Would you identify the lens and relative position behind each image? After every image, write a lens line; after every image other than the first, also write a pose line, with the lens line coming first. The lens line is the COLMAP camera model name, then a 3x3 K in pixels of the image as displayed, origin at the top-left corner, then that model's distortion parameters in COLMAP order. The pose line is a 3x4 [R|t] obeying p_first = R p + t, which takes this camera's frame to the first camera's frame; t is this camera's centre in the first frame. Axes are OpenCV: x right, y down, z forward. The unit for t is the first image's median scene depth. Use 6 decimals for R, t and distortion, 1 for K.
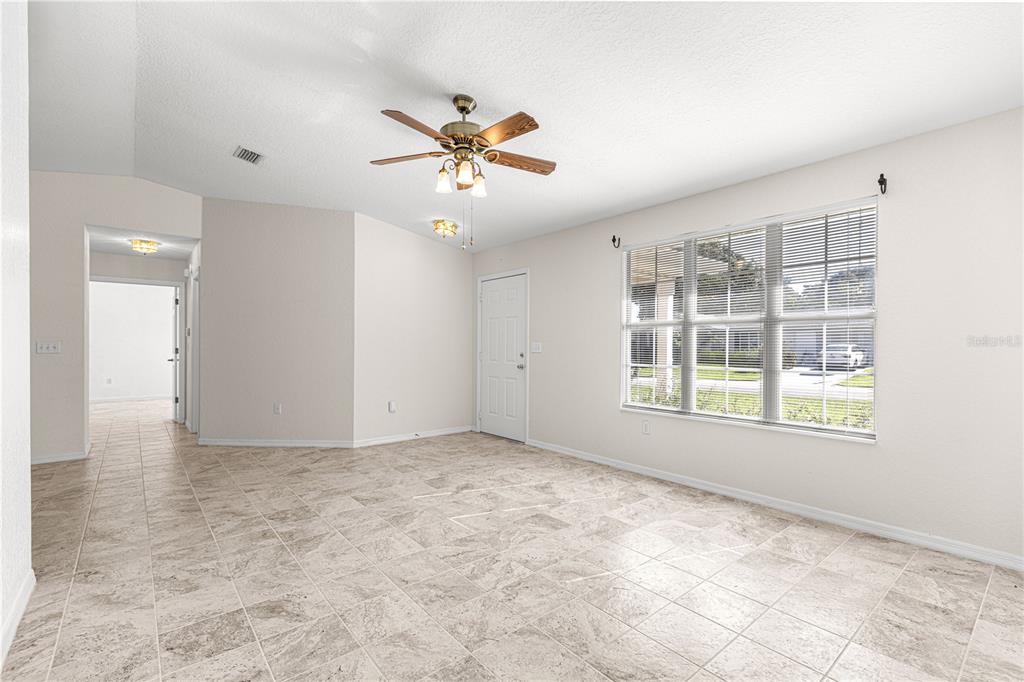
lens RADIAL K [[458.4, 0, 516.0], [0, 458.4, 344.6], [0, 0, 1]] dist [0.010435, -0.000854]
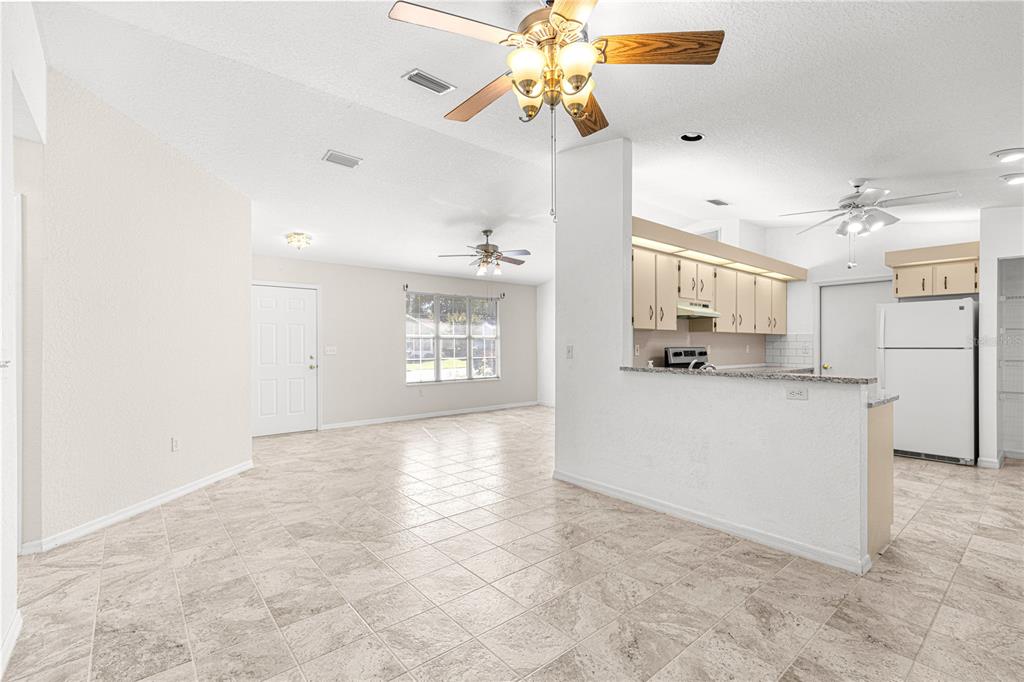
lens RADIAL K [[458.4, 0, 516.0], [0, 458.4, 344.6], [0, 0, 1]] dist [0.010435, -0.000854]
pose [[-0.003186, -0.000925, 0.999994, -1.992529], [0.001773, 0.999998, 0.000930, -0.017173], [-0.999993, 0.001776, -0.003184, 0.795432]]
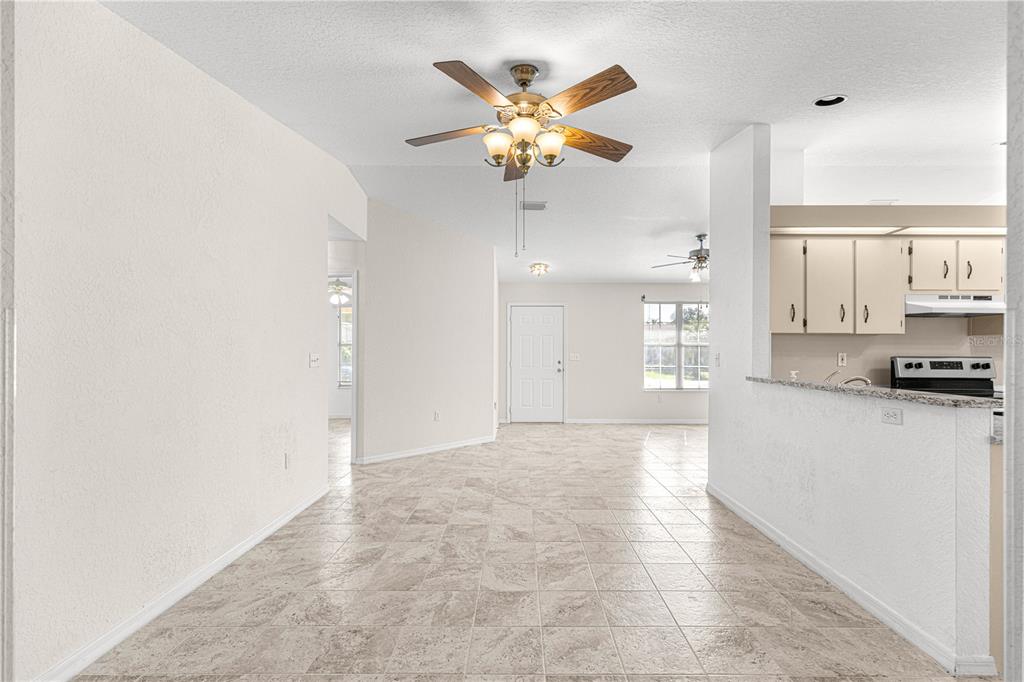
lens RADIAL K [[460.3, 0, 518.6], [0, 460.3, 352.0], [0, 0, 1]] dist [0.011814, -0.000576]
pose [[0.645074, 0.001551, 0.764118, -1.987265], [-0.001880, 0.999998, -0.000442, -0.014825], [-0.764117, -0.001151, 0.645076, 0.272307]]
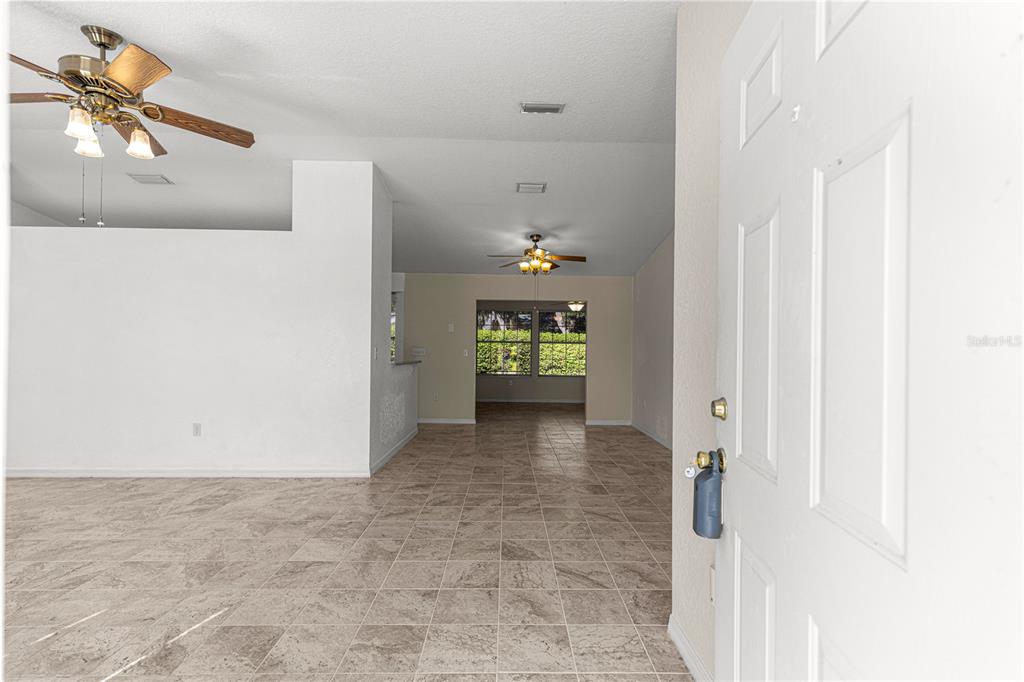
lens RADIAL K [[458.4, 0, 516.0], [0, 458.4, 344.6], [0, 0, 1]] dist [0.010435, -0.000854]
pose [[-0.625828, -0.014785, -0.779821, 0.045240], [-0.011090, 0.999888, -0.010057, -0.012799], [0.779882, 0.002355, -0.625922, 1.828244]]
